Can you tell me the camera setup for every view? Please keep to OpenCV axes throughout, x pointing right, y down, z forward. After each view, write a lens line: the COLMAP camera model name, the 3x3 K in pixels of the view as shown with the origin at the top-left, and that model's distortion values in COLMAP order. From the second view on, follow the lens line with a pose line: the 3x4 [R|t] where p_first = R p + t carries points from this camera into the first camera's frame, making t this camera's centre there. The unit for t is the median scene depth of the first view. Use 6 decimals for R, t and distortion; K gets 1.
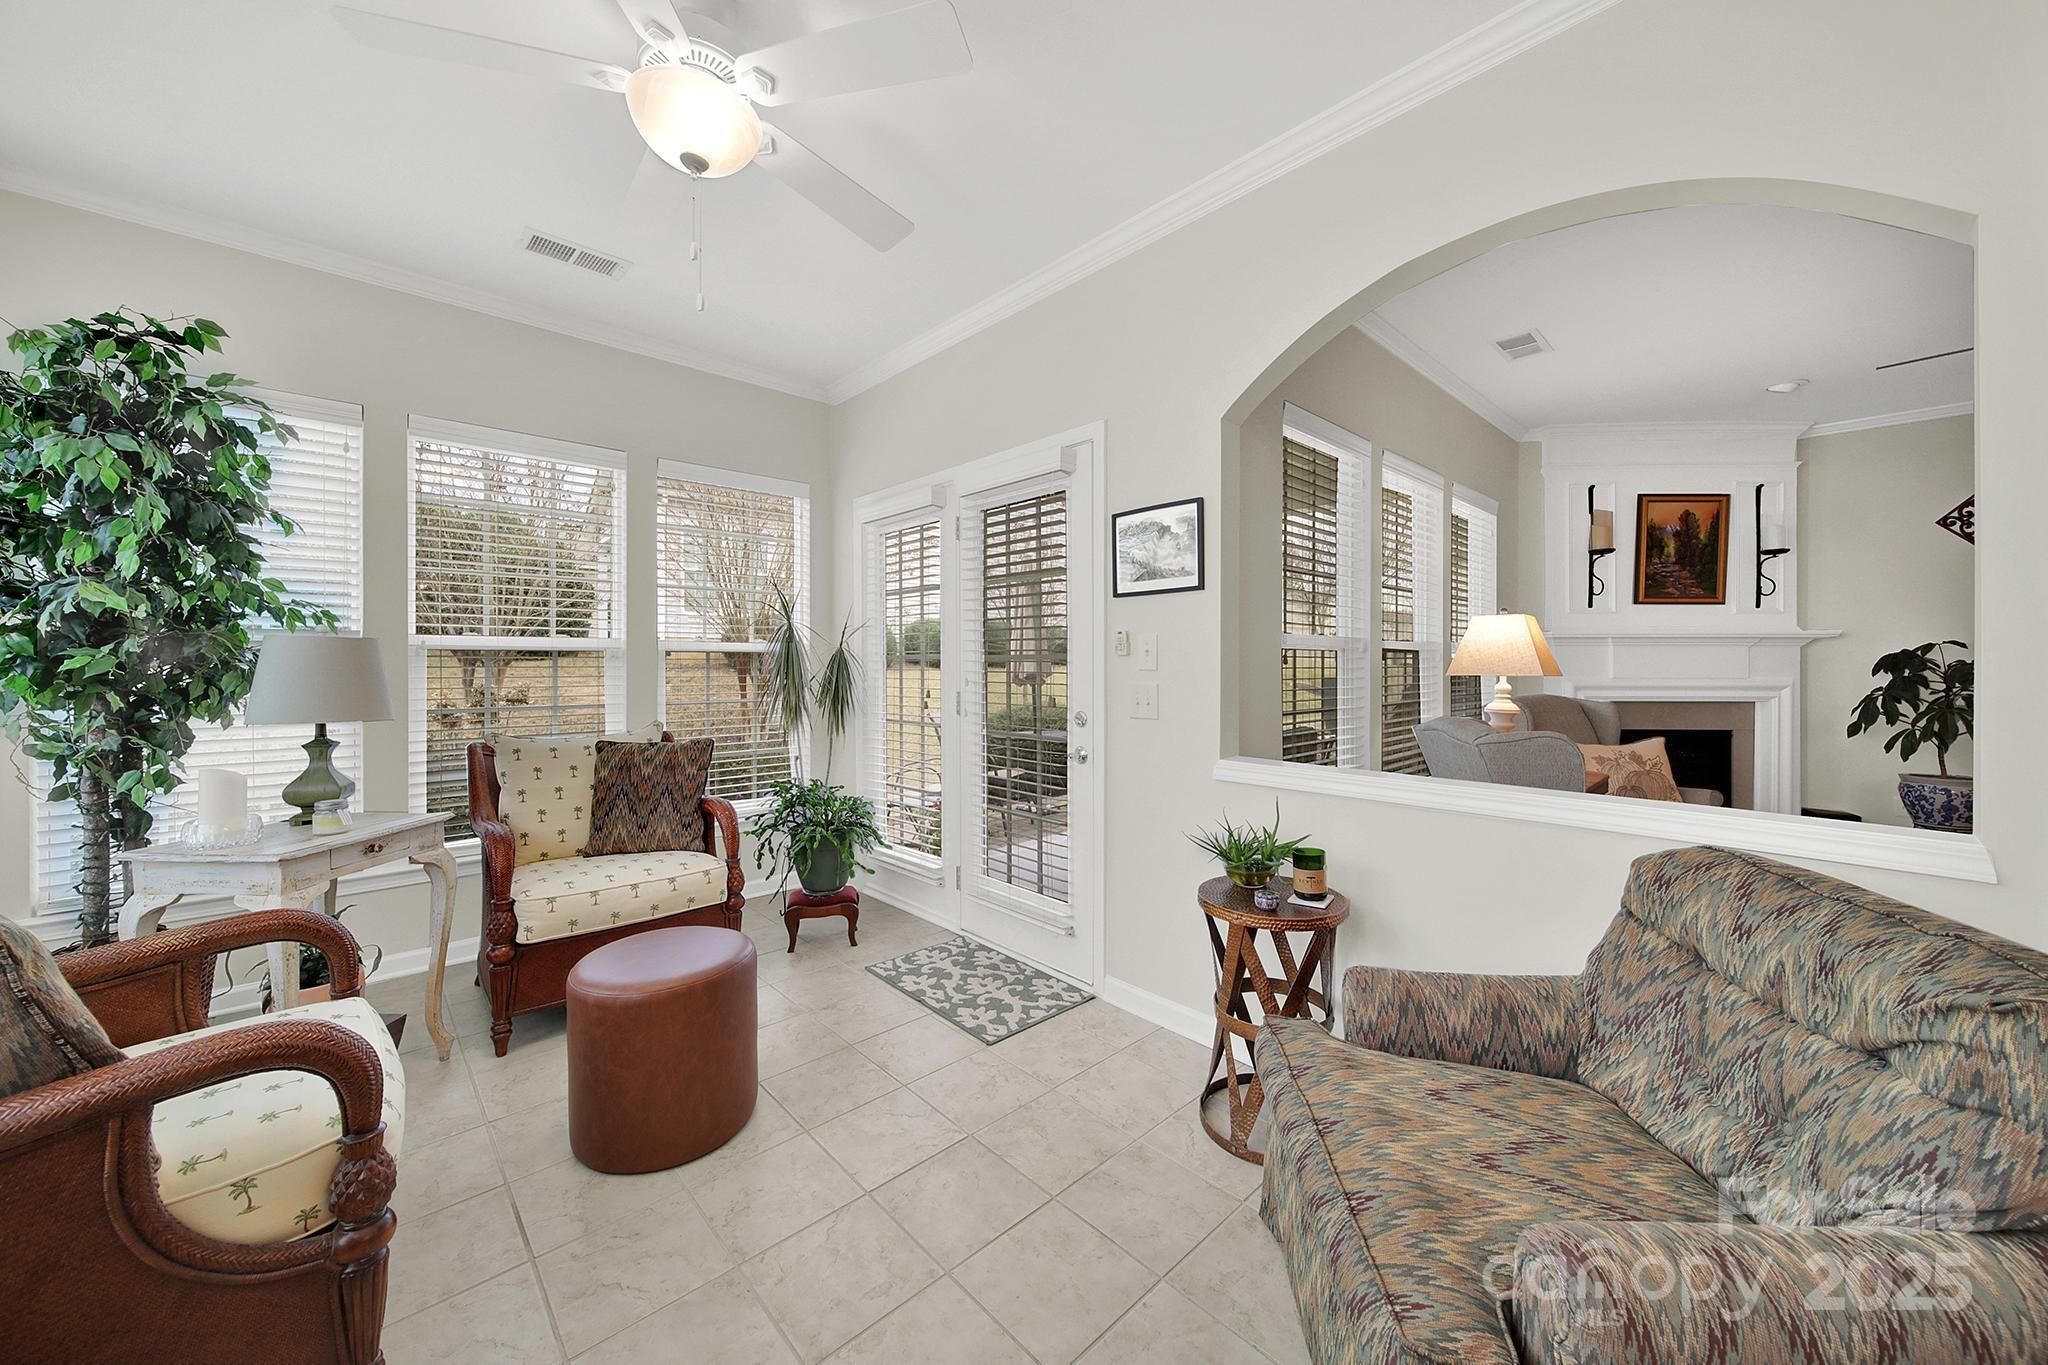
lens RADIAL K [[767.6, 0, 1023.1], [0, 767.6, 667.6], [0, 0, 1]] dist [-0.007801, -0.000174]
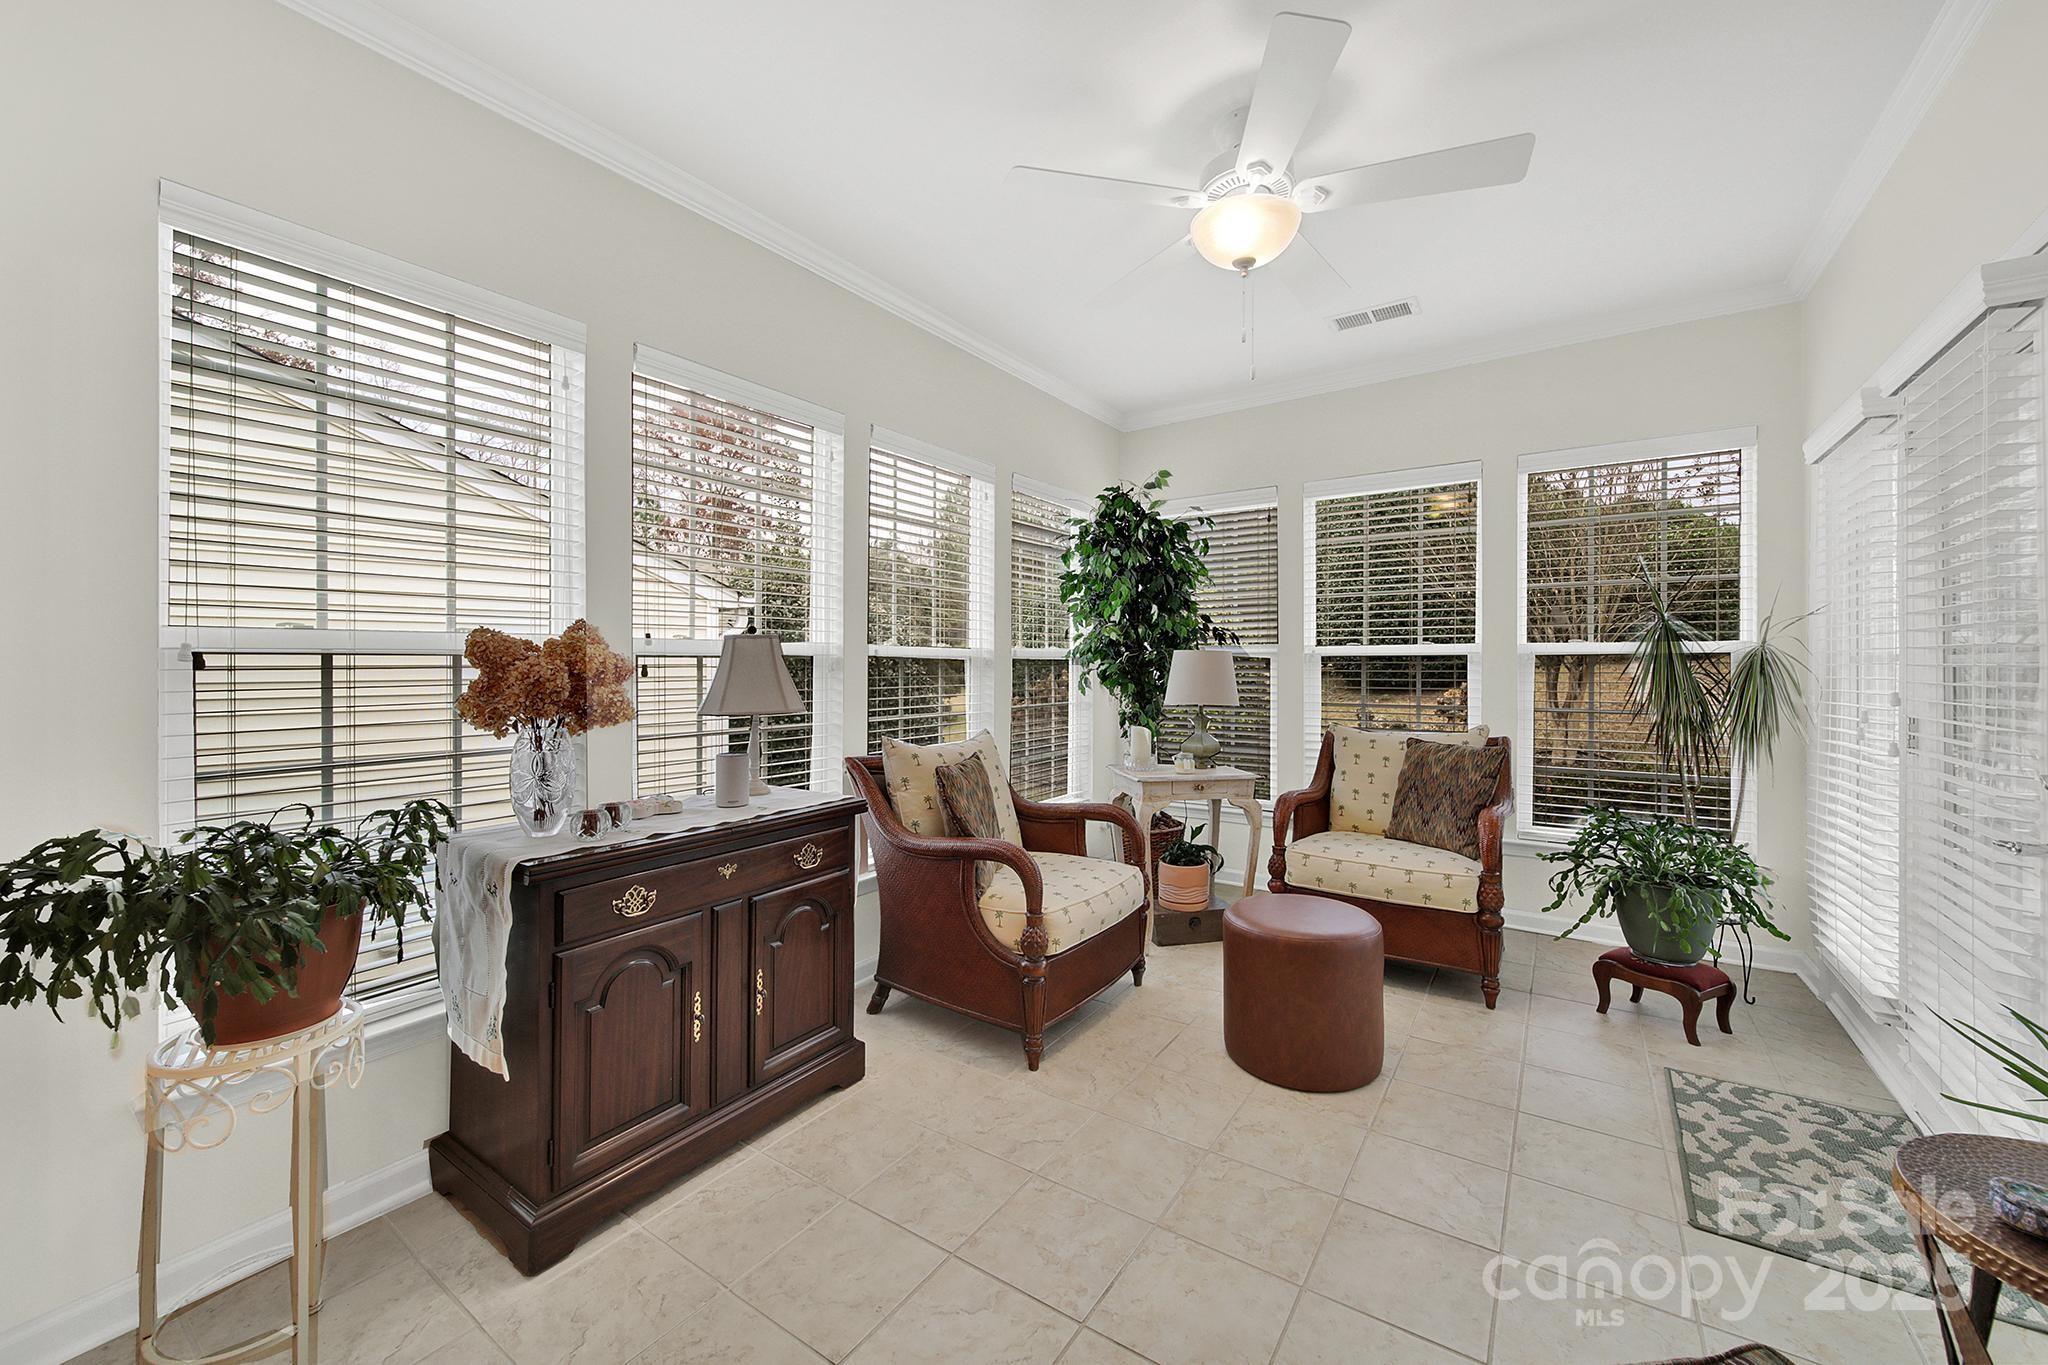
lens RADIAL K [[767.6, 0, 1040.3], [0, 767.6, 671.3], [0, 0, 1]] dist [-0.007801, -0.000174]
pose [[0.222397, 0.004708, -0.974945, 0.465812], [-0.005634, 0.999978, 0.003544, -0.001284], [0.974940, 0.004704, 0.222418, 0.269007]]
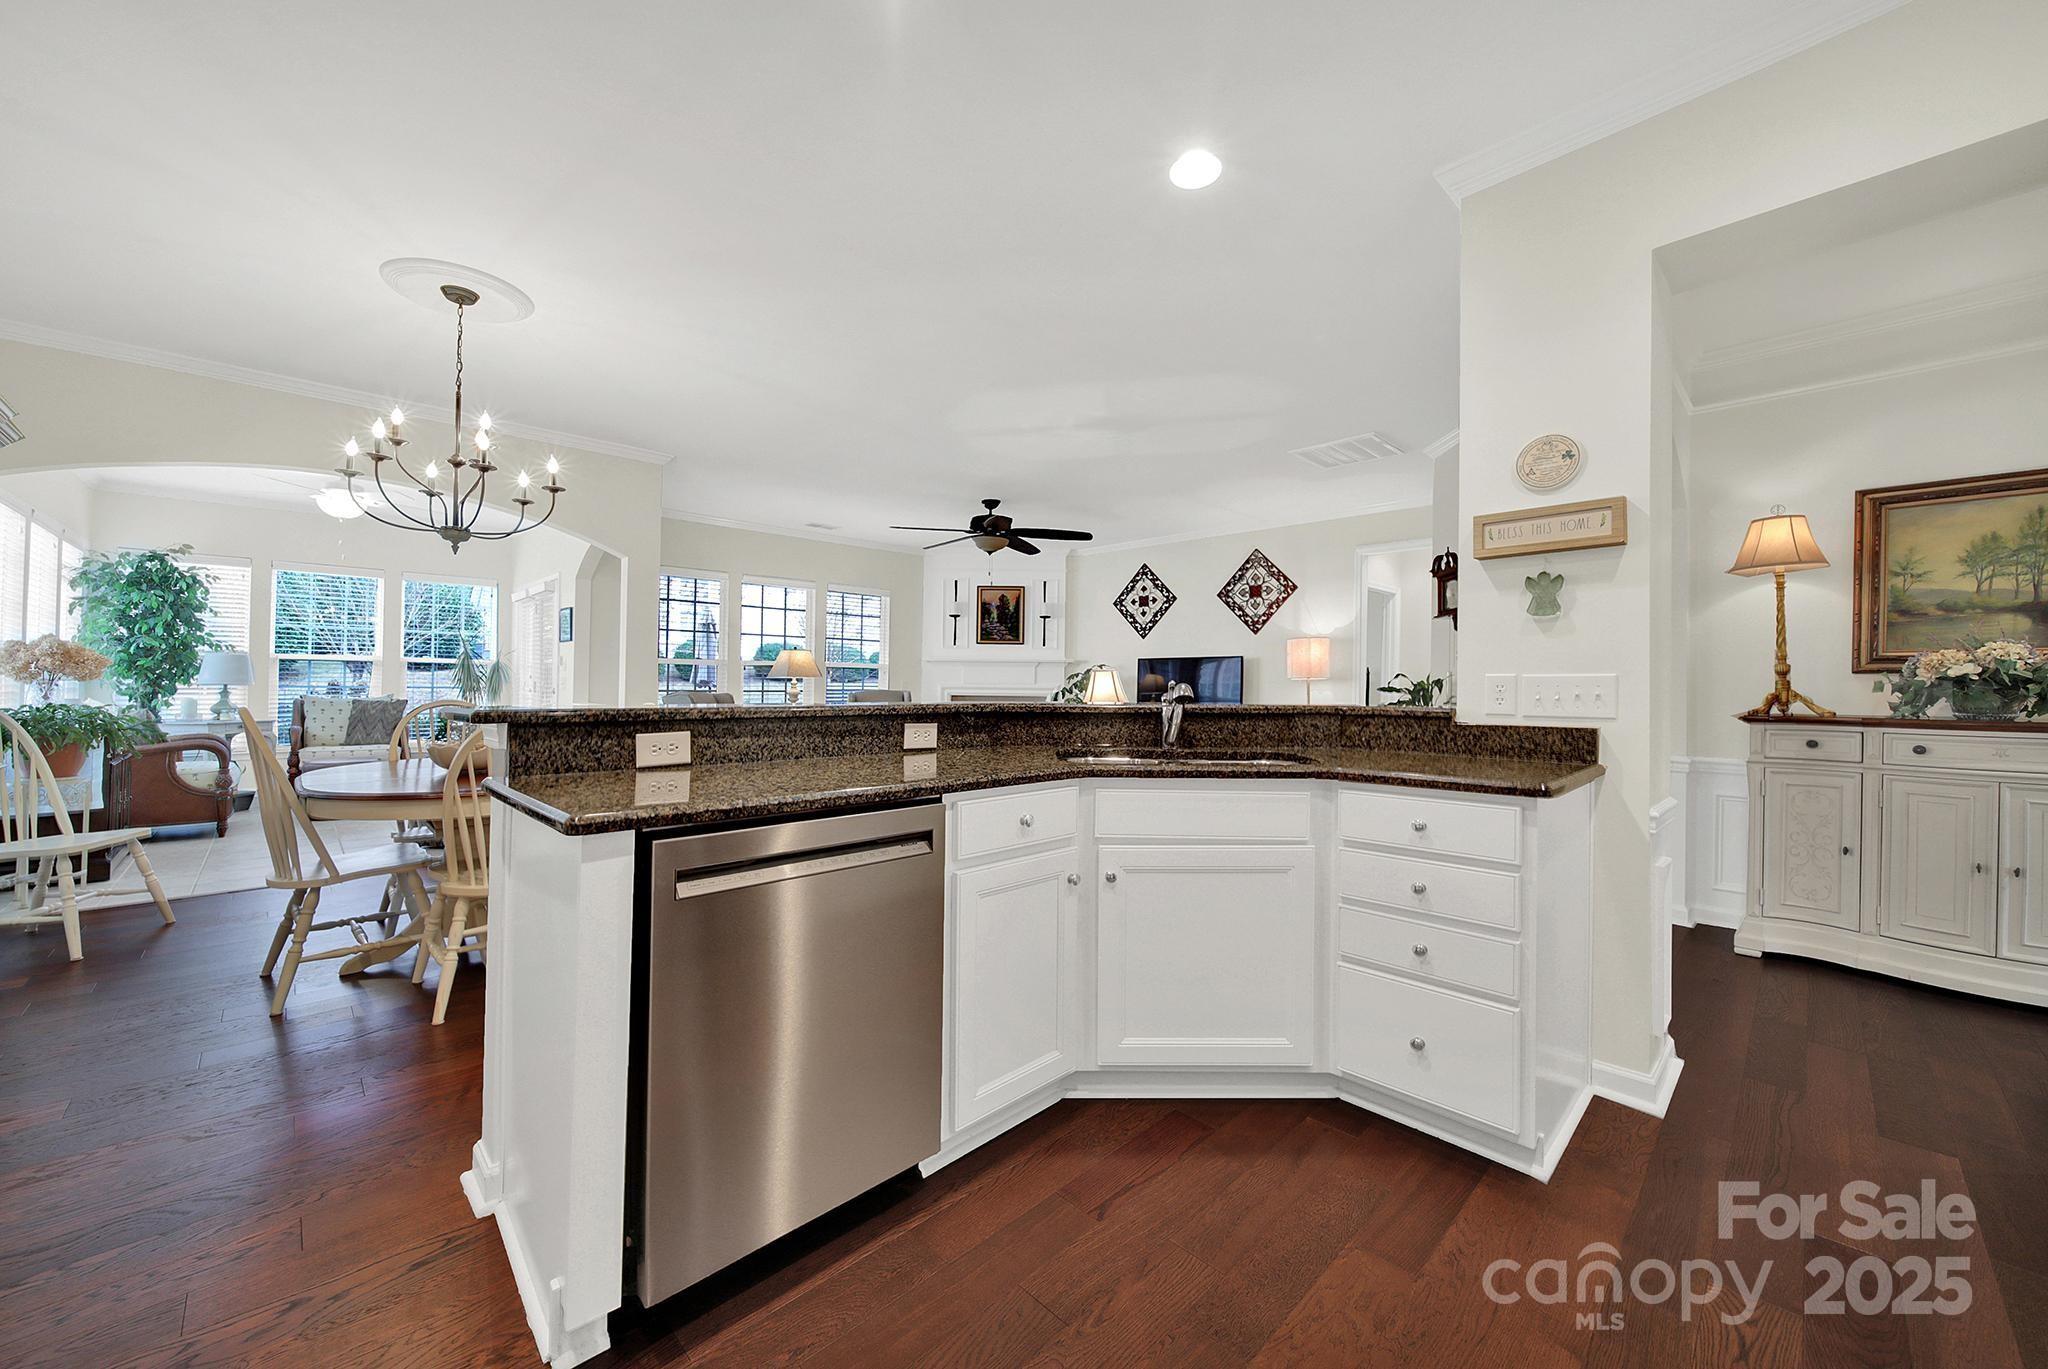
lens RADIAL K [[767.6, 0, 1061.2], [0, 767.6, 674.4], [0, 0, 1]] dist [-0.007801, -0.000174]
pose [[0.998205, 0.010064, 0.059036, 1.712837], [-0.008963, 0.999782, -0.018877, 0.049952], [-0.059213, 0.018314, 0.998077, -1.705707]]
